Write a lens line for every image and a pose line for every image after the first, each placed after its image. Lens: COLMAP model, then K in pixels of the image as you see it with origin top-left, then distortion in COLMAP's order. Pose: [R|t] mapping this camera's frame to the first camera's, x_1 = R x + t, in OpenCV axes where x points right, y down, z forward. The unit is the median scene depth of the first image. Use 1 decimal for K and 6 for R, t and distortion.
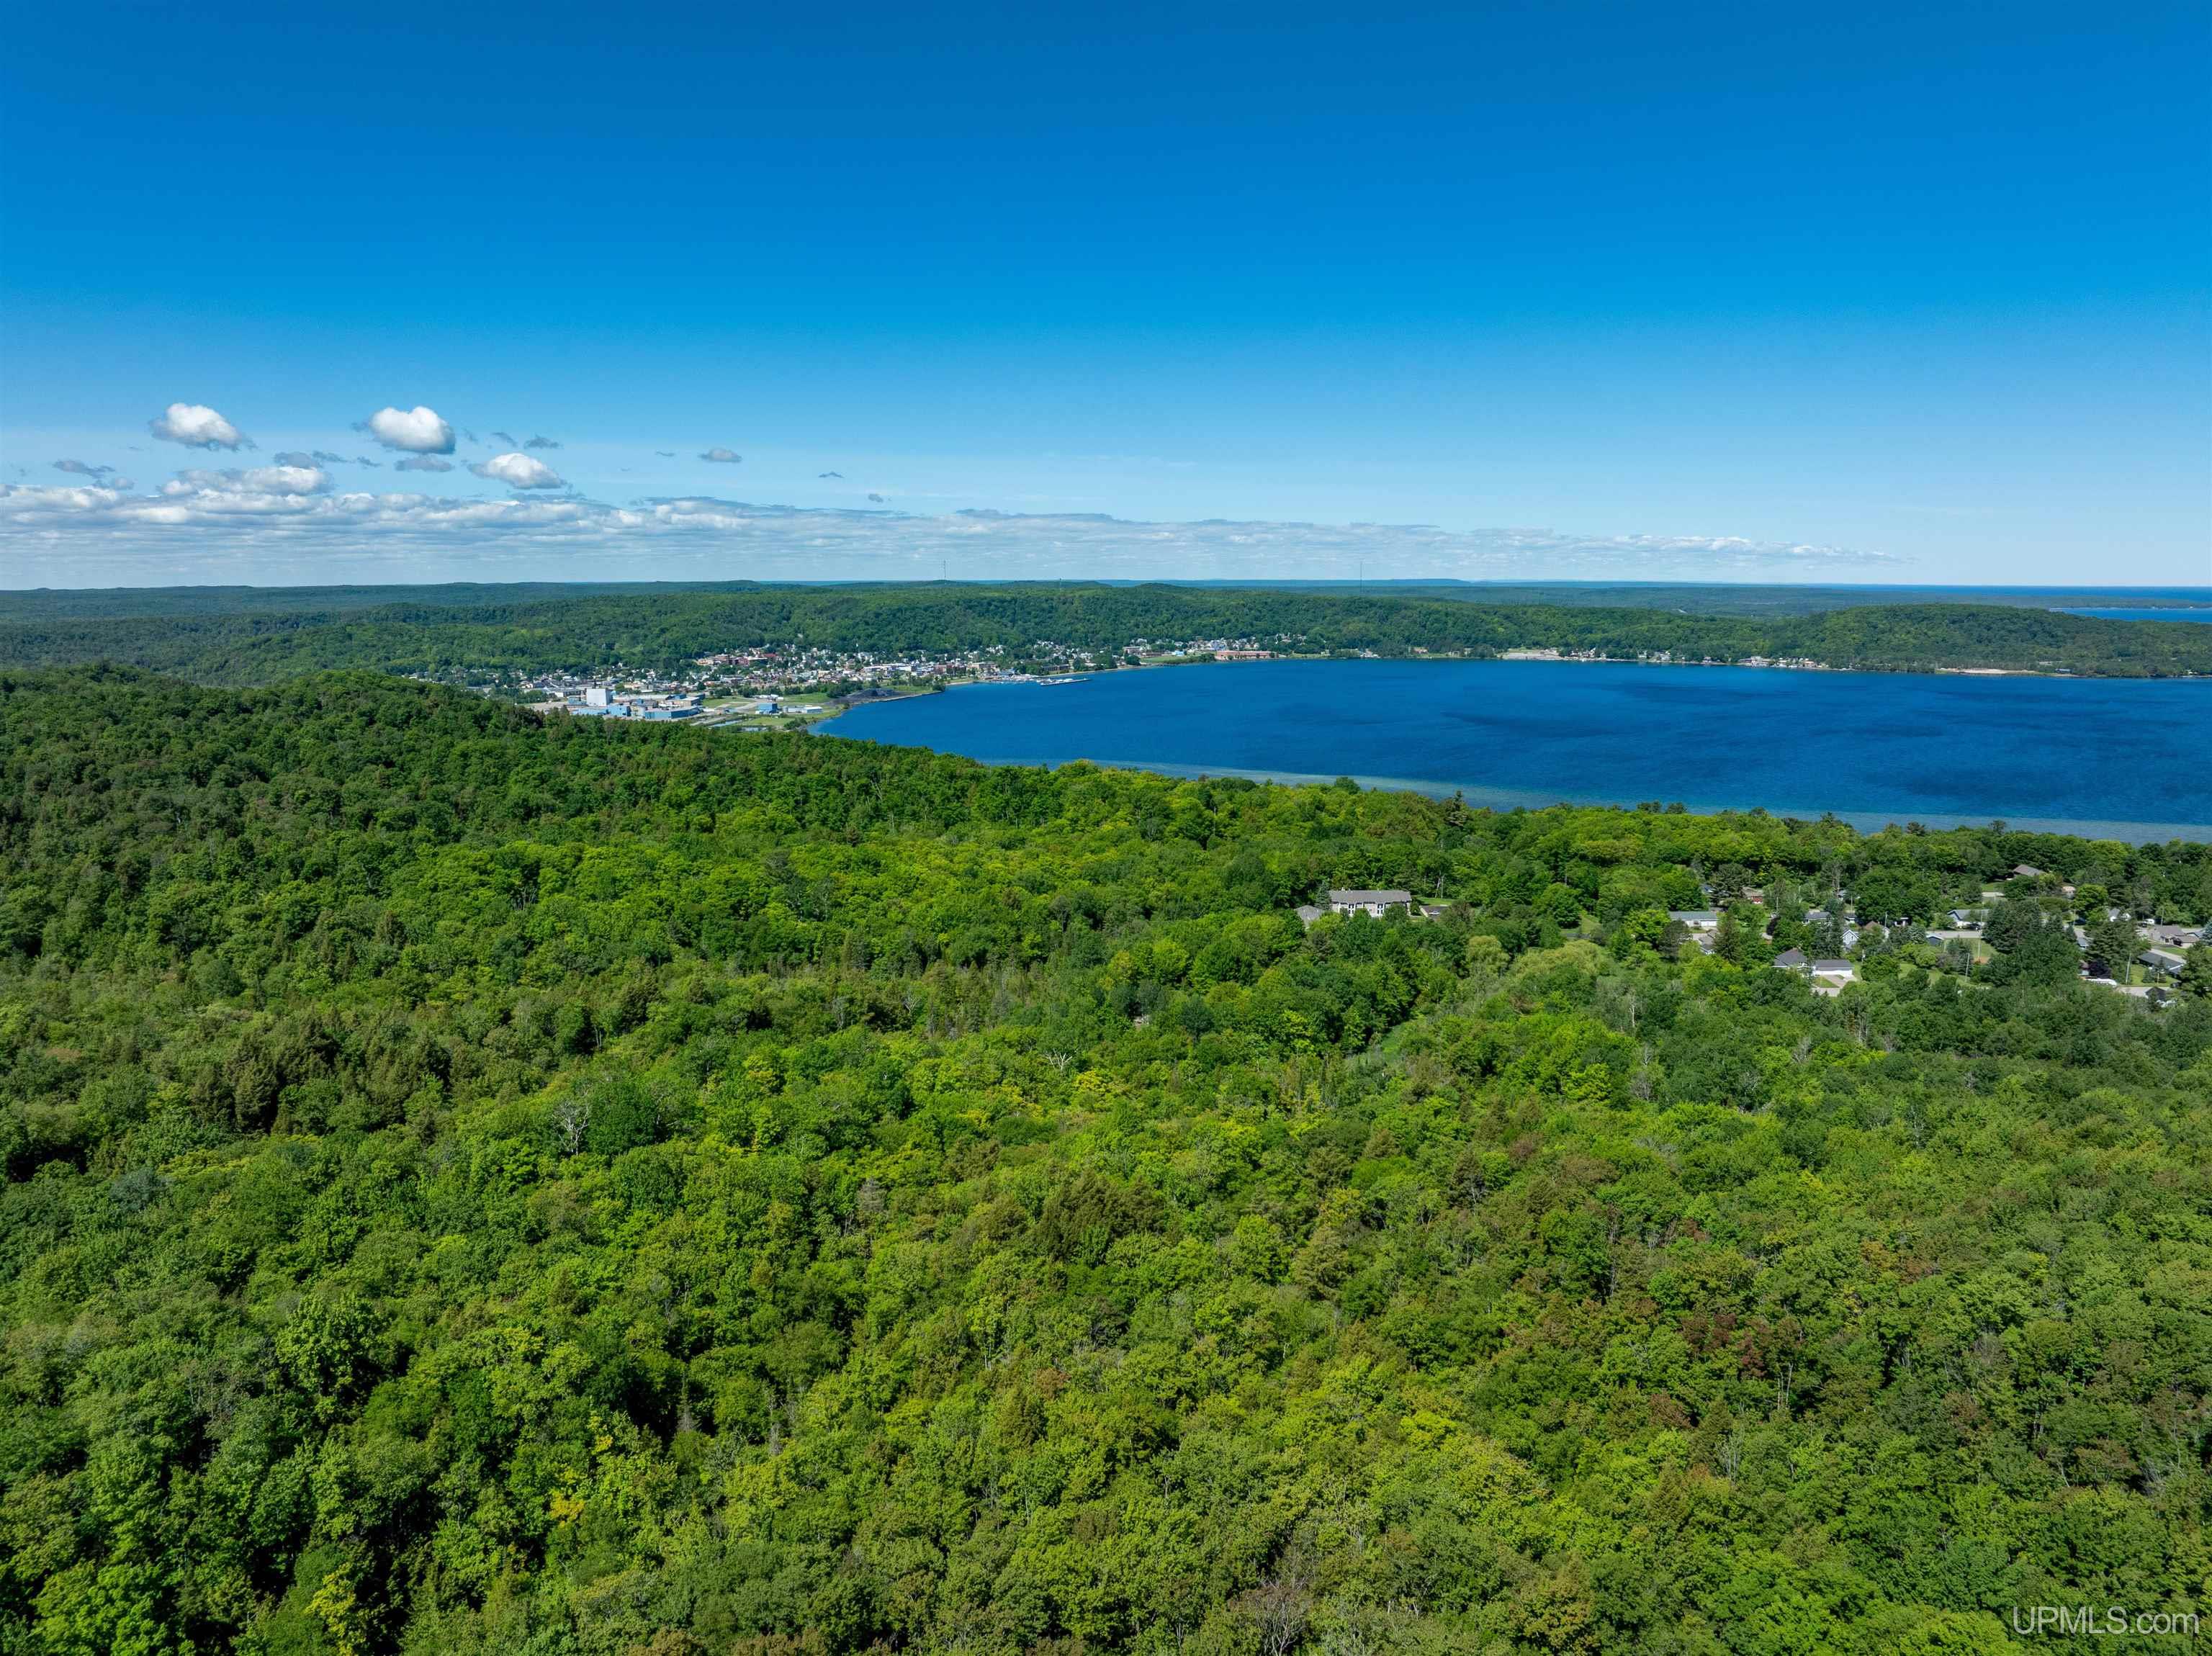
lens RADIAL K [[1557.1, 0, 1122.6], [0, 1557.1, 826.2], [0, 0, 1]] dist [0.004241, -0.078680]
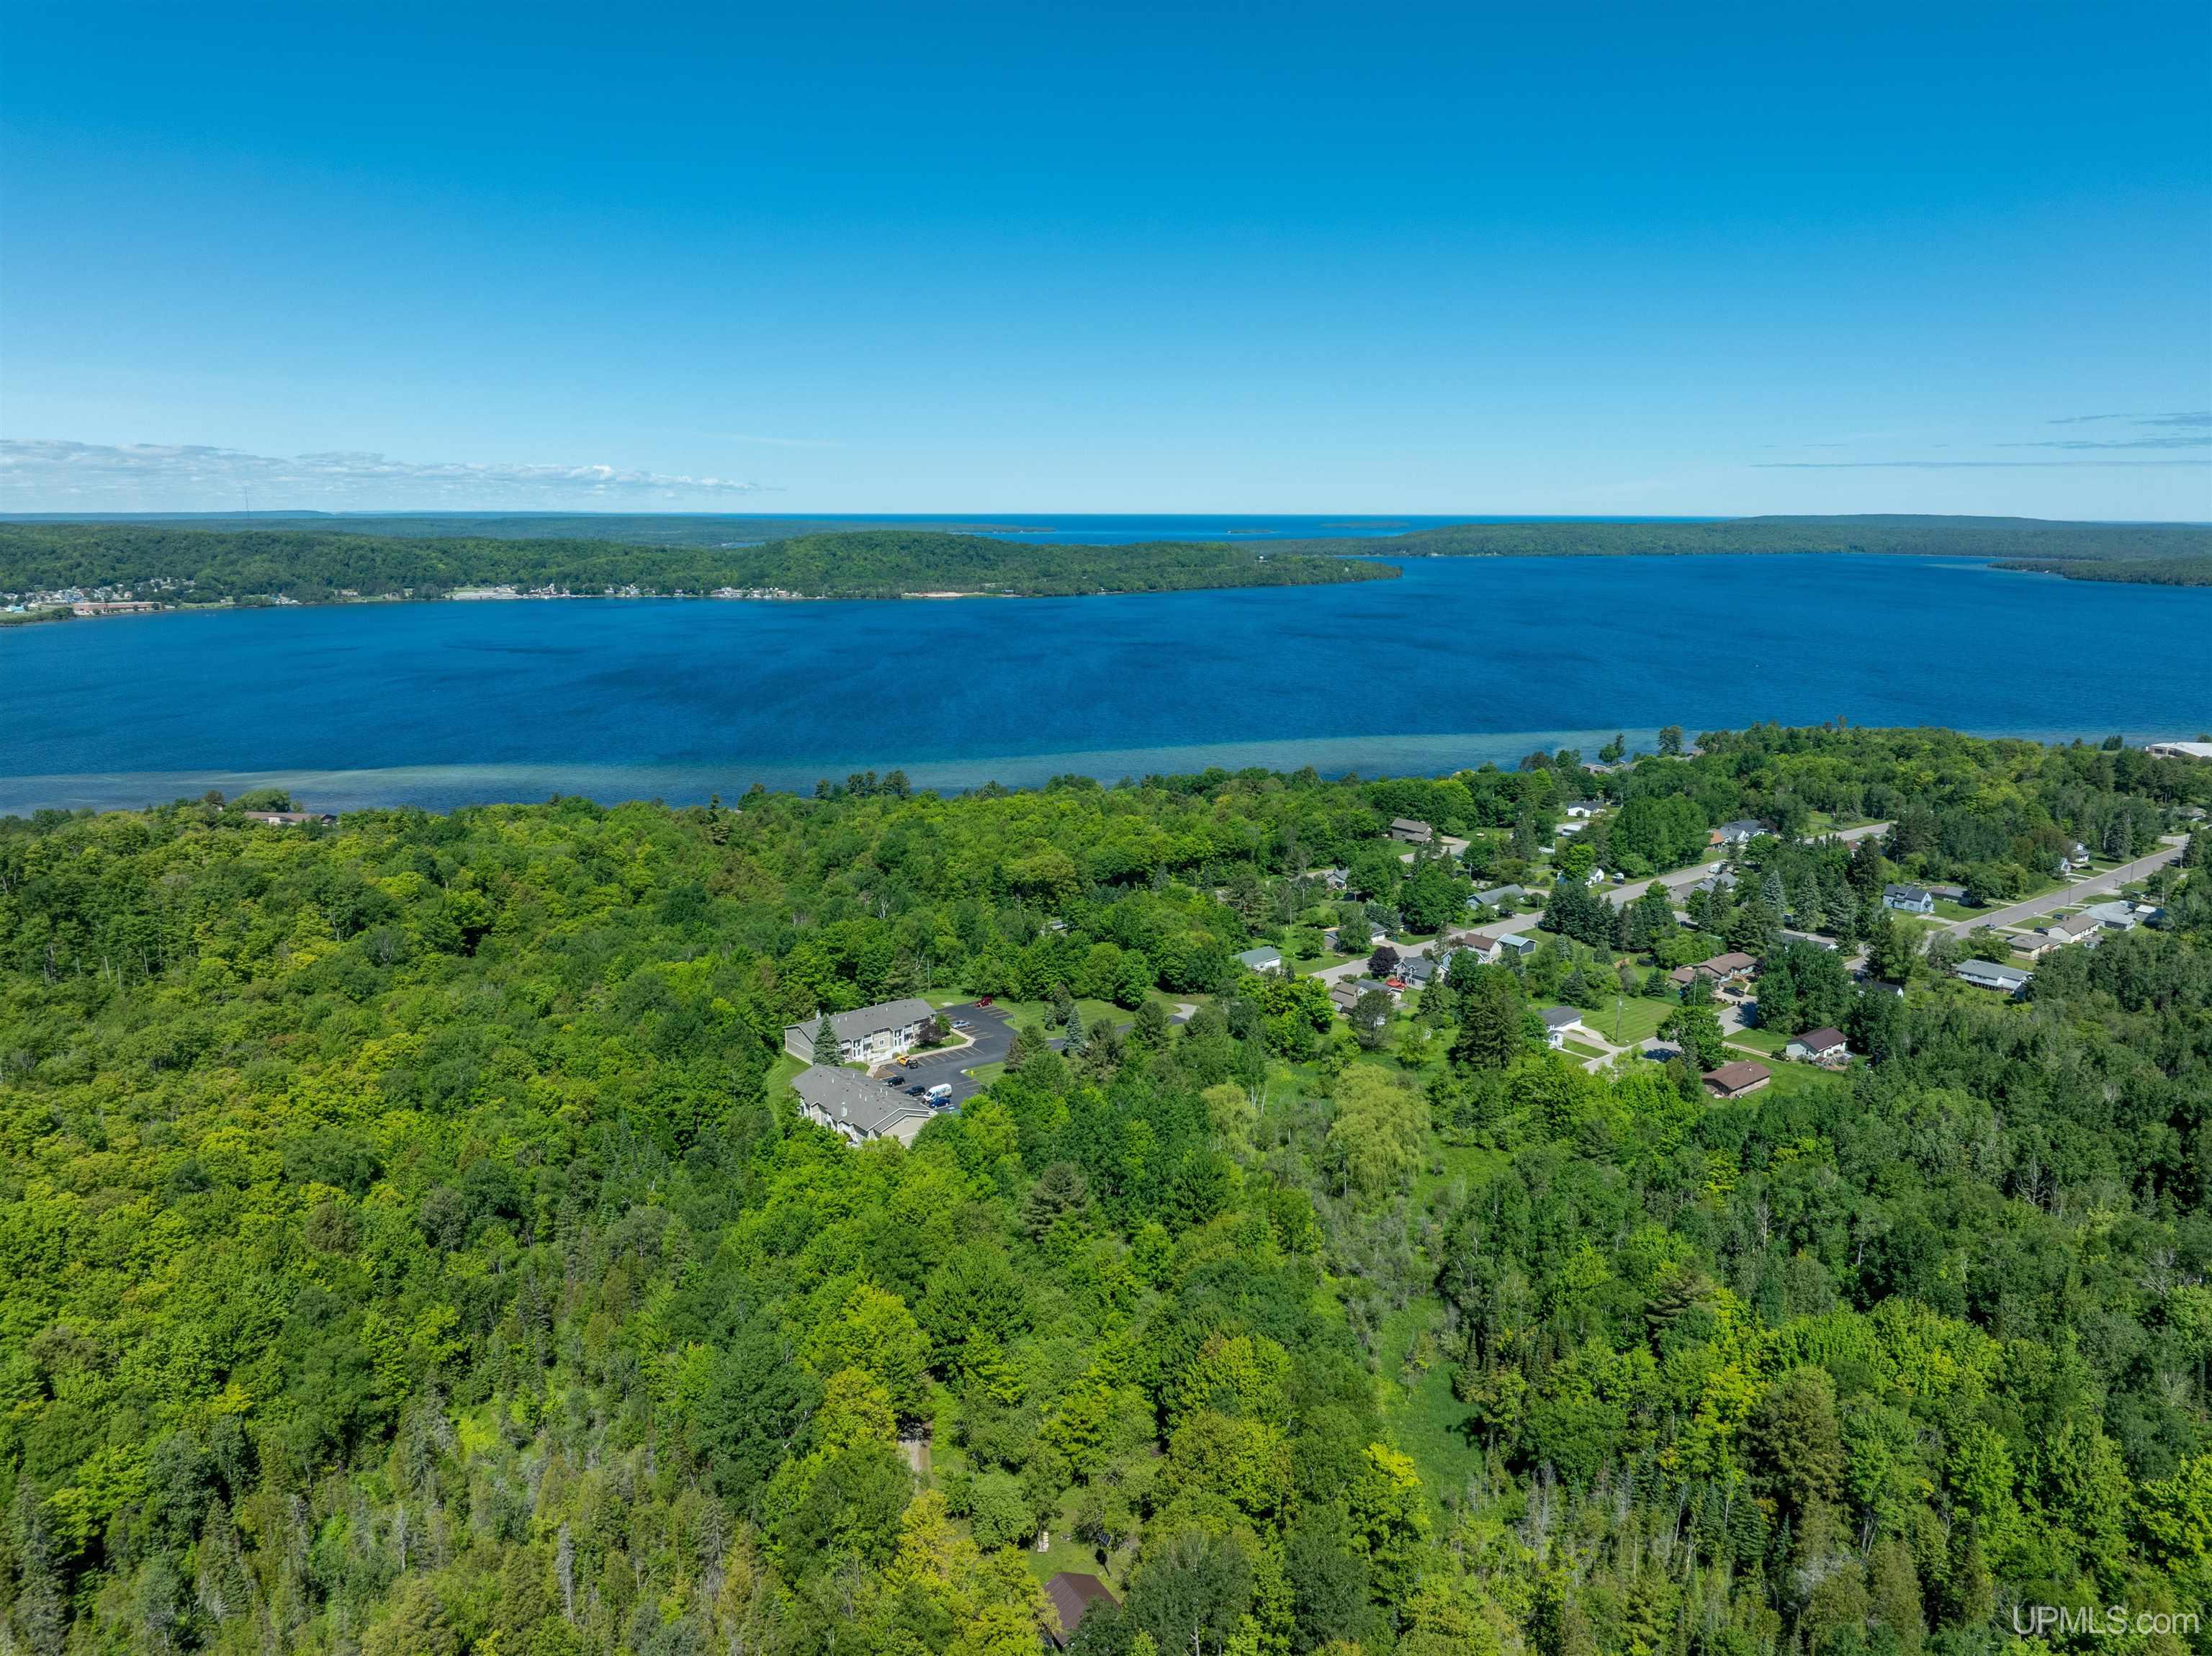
lens RADIAL K [[1559.3, 0, 1122.3], [0, 1559.3, 839.2], [0, 0, 1]] dist [-0.035435, -0.009608]
pose [[0.772857, -0.128255, 0.621484, -0.024944], [0.095623, 0.991718, 0.085746, -0.012473], [-0.627334, -0.006841, 0.778720, 0.083990]]
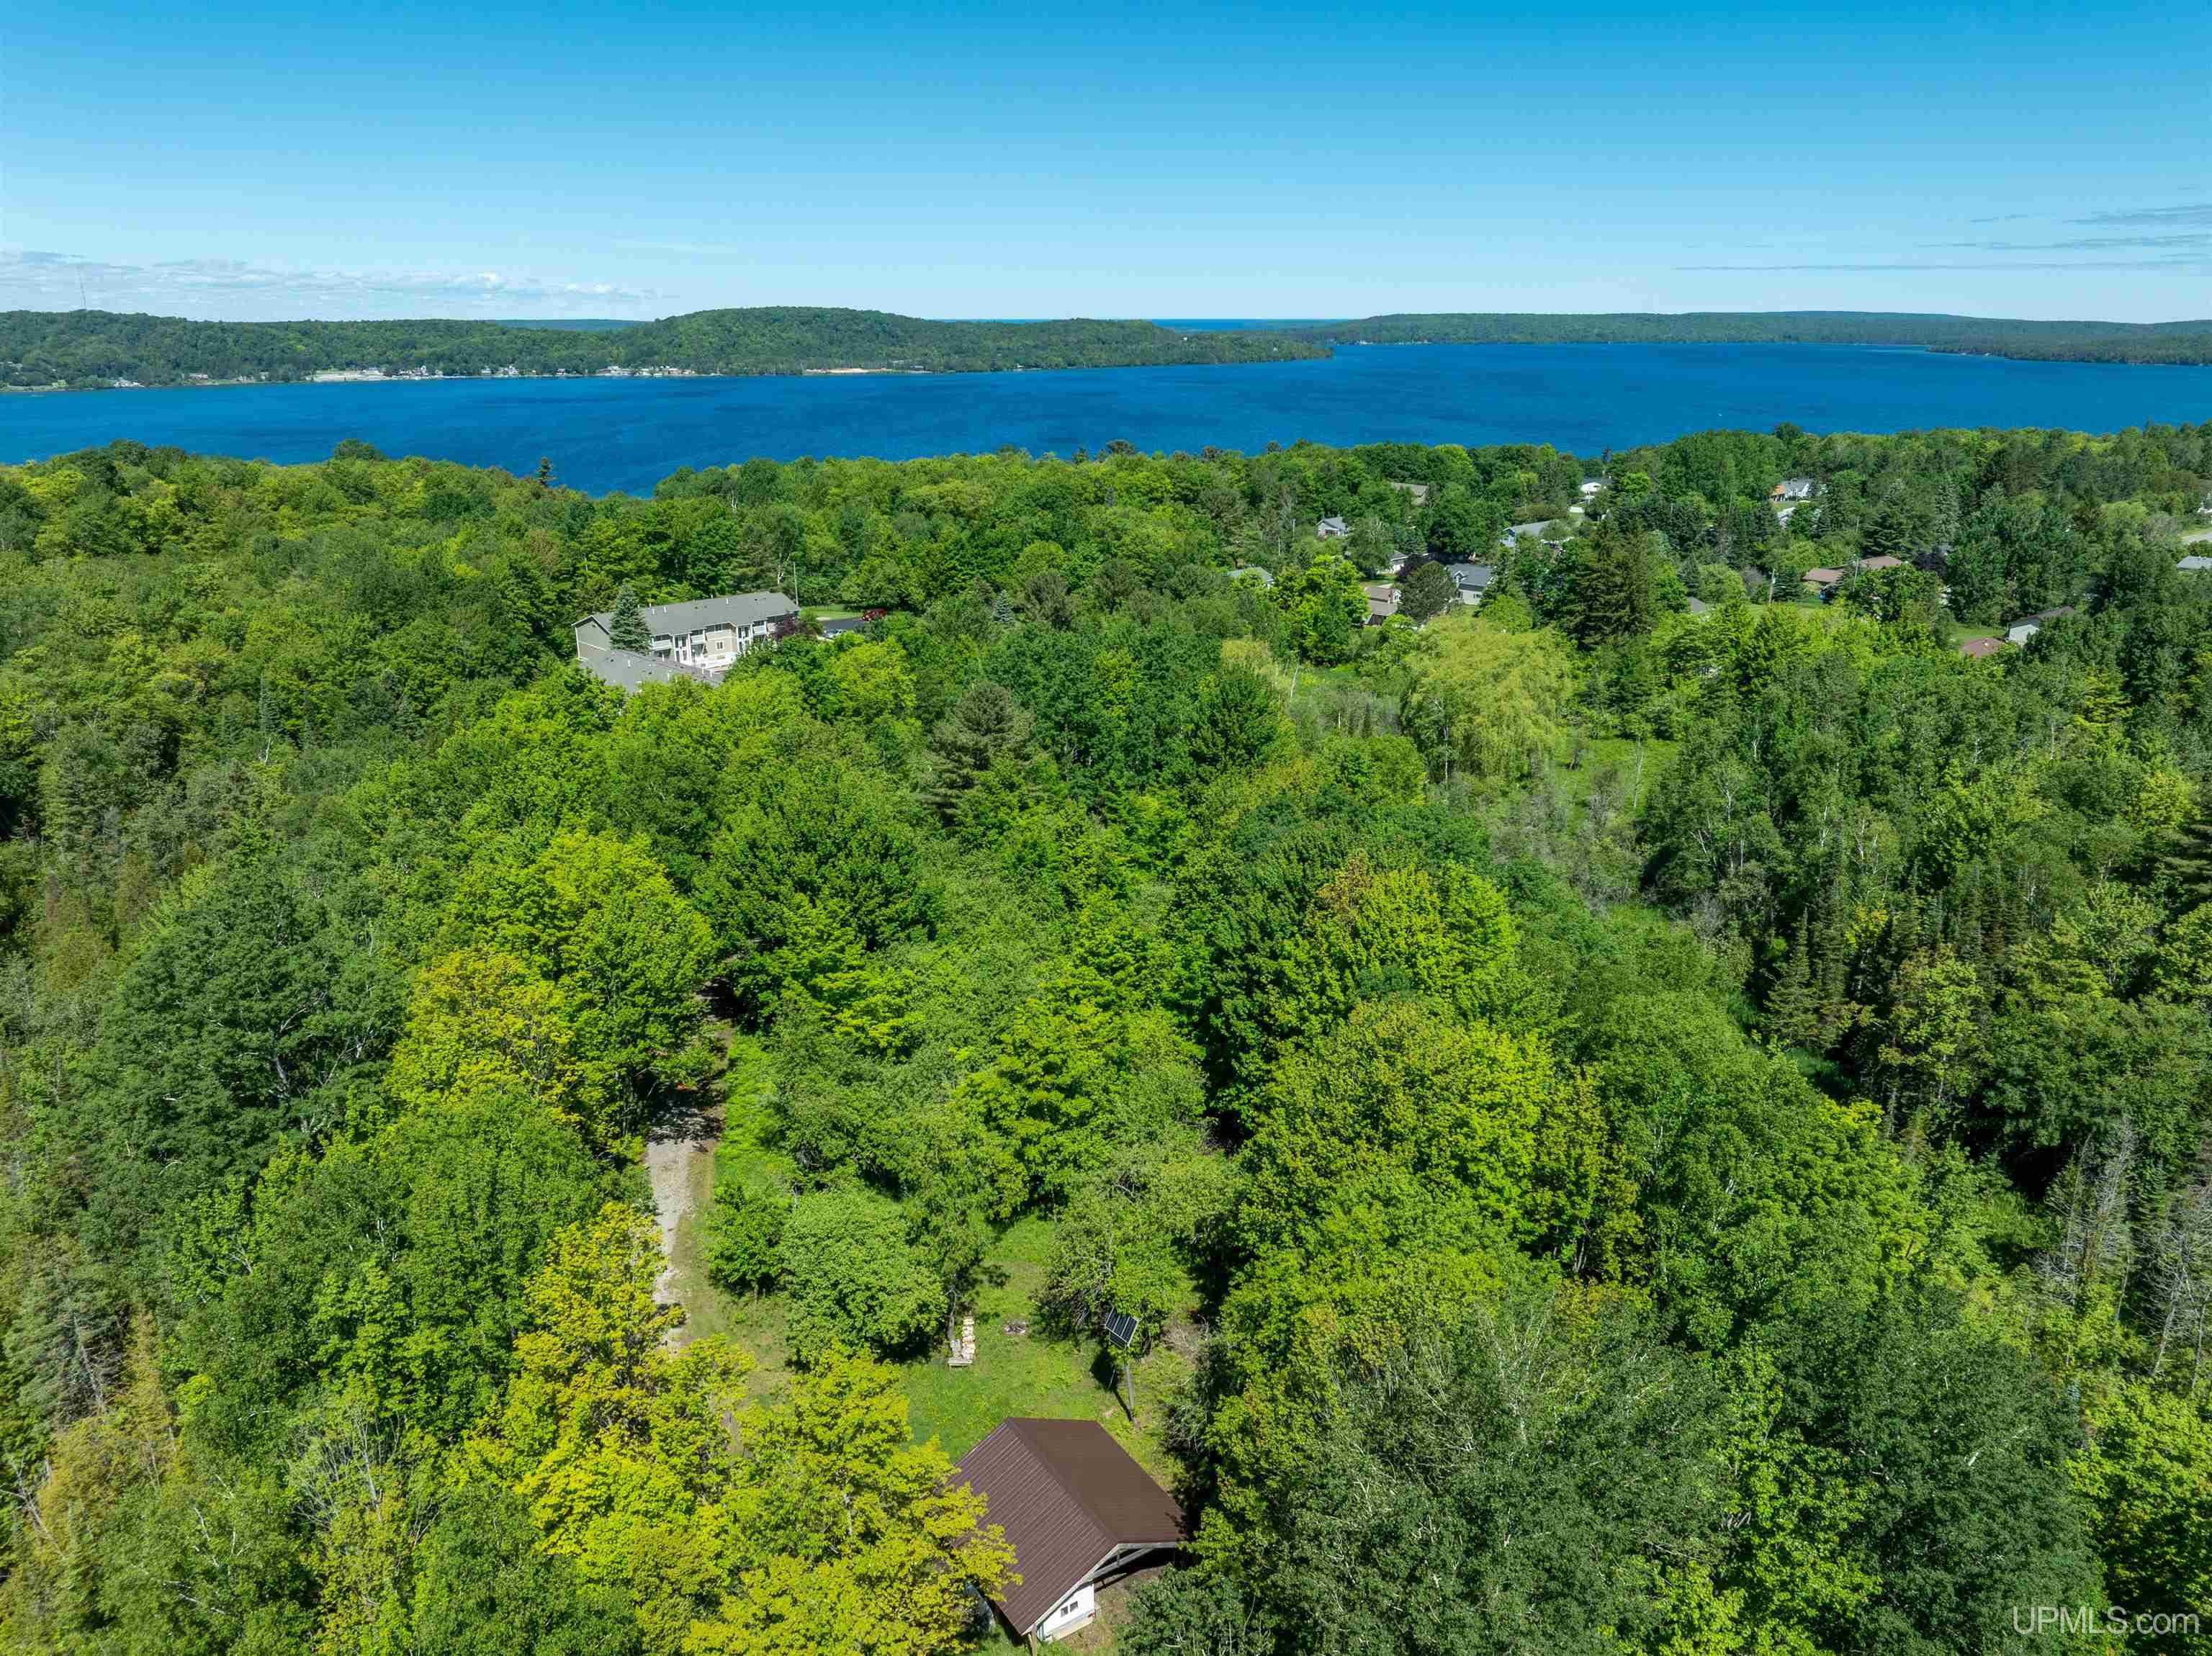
lens RADIAL K [[1562.6, 0, 1116.2], [0, 1562.6, 824.4], [0, 0, 1]] dist [-0.037409, 0.002894]
pose [[0.741021, -0.208157, 0.638404, -0.007097], [0.106157, 0.975098, 0.194718, 0.005523], [-0.663038, -0.076519, 0.744665, 0.111051]]
